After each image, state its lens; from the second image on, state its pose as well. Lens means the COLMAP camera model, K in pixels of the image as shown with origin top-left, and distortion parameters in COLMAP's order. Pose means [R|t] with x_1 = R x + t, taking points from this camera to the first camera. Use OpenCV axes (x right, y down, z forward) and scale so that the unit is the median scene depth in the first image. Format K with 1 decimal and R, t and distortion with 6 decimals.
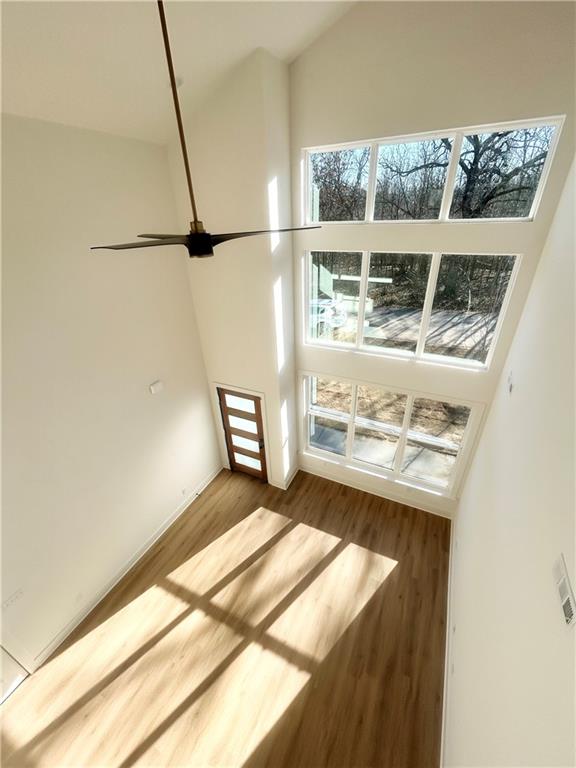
lens RADIAL K [[310.9, 0, 288.0], [0, 310.9, 384.0], [0, 0, 1]] dist [0.012649, 0.000101]
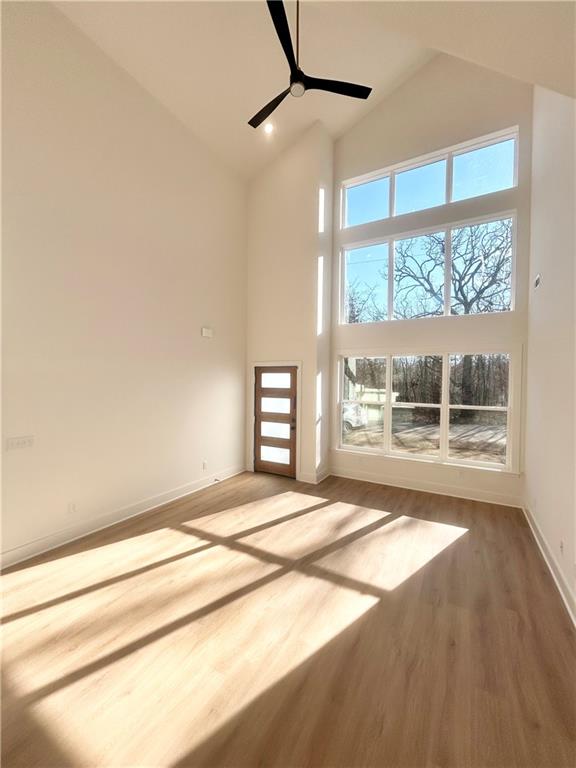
lens RADIAL K [[310.9, 0, 288.0], [0, 310.9, 384.0], [0, 0, 1]] dist [0.012649, 0.000101]
pose [[0.997316, 0.048357, -0.054983, -0.056579], [-0.068648, 0.878740, -0.472338, 0.556073], [0.025475, 0.474845, 0.879701, 0.104369]]
